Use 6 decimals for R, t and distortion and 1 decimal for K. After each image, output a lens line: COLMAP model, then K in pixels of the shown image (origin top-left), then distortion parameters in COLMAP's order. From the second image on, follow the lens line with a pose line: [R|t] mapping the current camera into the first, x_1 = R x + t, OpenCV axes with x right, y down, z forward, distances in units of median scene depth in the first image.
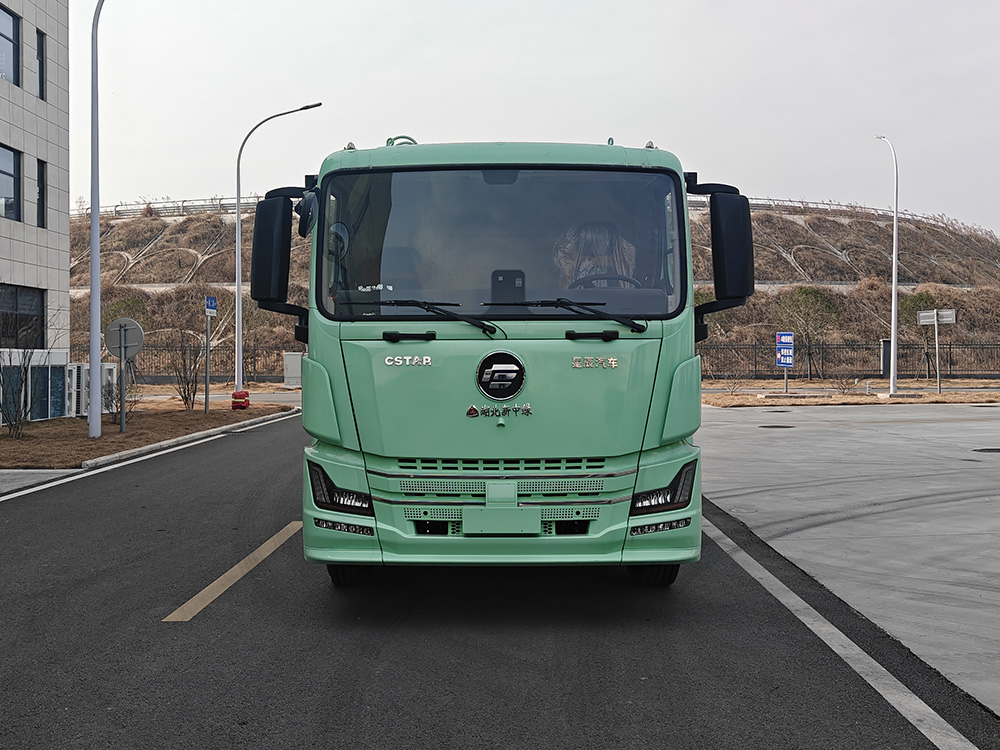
lens RADIAL K [[1200.1, 0, 500.3], [0, 1200.1, 363.2], [0, 0, 1]] dist [-0.015295, -0.062134]
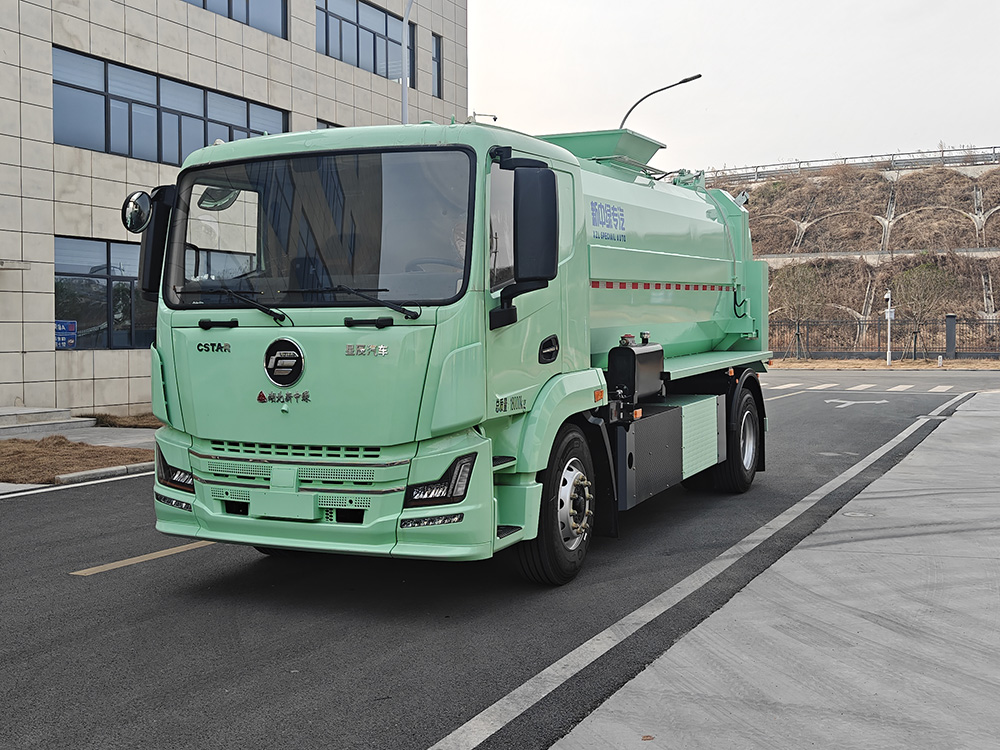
lens RADIAL K [[1199.6, 0, 500.0], [0, 1199.6, 375.0], [0, 0, 1]] dist [0.024989, -0.011145]
pose [[0.907594, 0.014411, -0.419602, 0.587008], [-0.003153, 0.999617, 0.027511, -0.007443], [0.419837, -0.023646, 0.907291, 0.153160]]
